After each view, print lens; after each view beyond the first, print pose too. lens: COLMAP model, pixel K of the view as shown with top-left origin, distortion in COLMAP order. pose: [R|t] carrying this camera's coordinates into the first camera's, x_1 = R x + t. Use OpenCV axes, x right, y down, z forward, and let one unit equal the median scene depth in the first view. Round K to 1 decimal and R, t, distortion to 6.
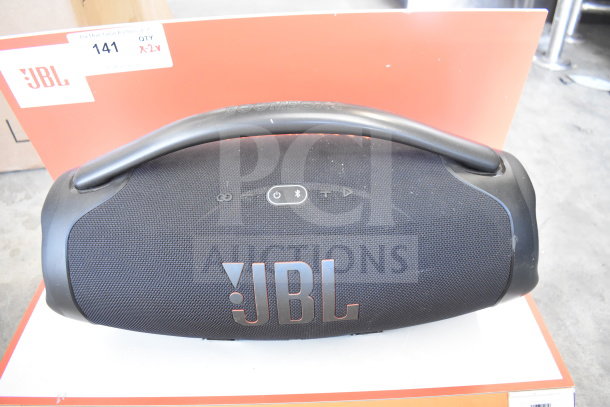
lens RADIAL K [[467.6, 0, 305.4], [0, 467.6, 203.8], [0, 0, 1]] dist [-0.101365, 0.018492]
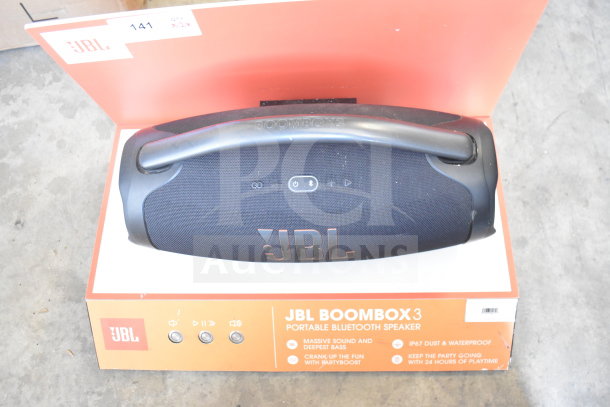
lens RADIAL K [[557.5, 0, 305.2], [0, 557.5, 203.4], [0, 0, 1]] dist [-0.080948, 0.000000]
pose [[0.998306, 0.019950, -0.054648, 0.044126], [0.005533, 0.902550, 0.430550, -0.520366], [0.057912, -0.430123, 0.900911, -0.375662]]
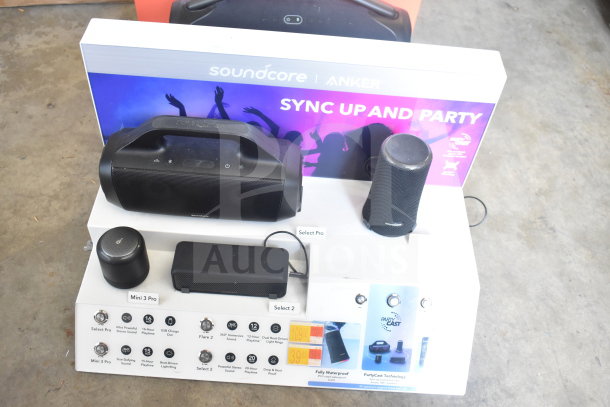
lens RADIAL K [[593.2, 0, 304.3], [0, 593.2, 204.2], [0, 0, 1]] dist [-0.078114, 0.000000]
pose [[0.995663, 0.056936, 0.073576, -0.109039], [-0.069942, 0.979589, 0.188451, 0.237013], [-0.061344, -0.192779, 0.979323, -1.445453]]
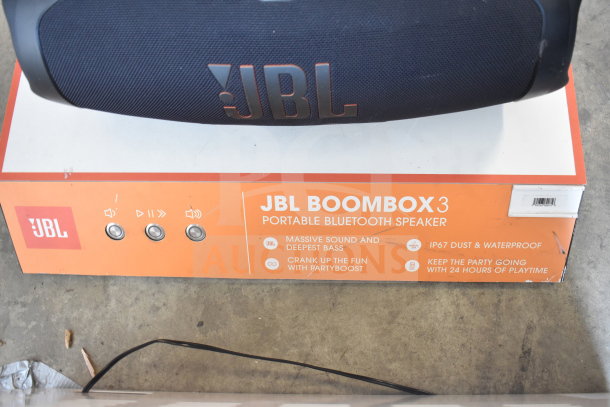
lens RADIAL K [[557.5, 0, 306.7], [0, 557.5, 203.3], [0, 0, 1]] dist [-0.080948, 0.000000]
pose [[0.997139, 0.041876, -0.062933, 0.075301], [0.001295, 0.822950, 0.568112, -0.207248], [0.075581, -0.566569, 0.820541, -0.029244]]
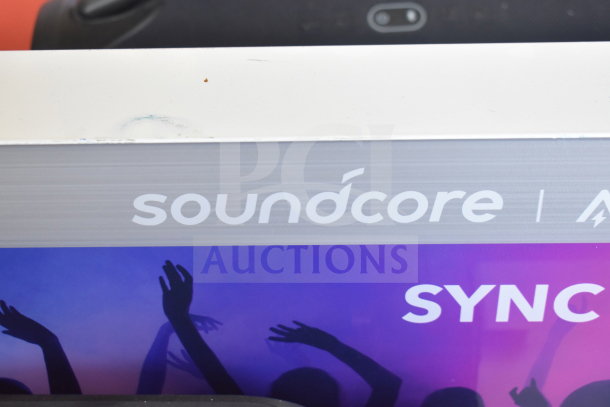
lens RADIAL K [[1039.7, 0, 305.5], [0, 1039.7, 205.4], [0, 0, 1]] dist [-0.041129, 0.000000]
pose [[0.999822, -0.018246, 0.004812, -0.149996], [0.018121, 0.999527, 0.024860, 0.177778], [-0.005263, -0.024768, 0.999679, -0.467653]]
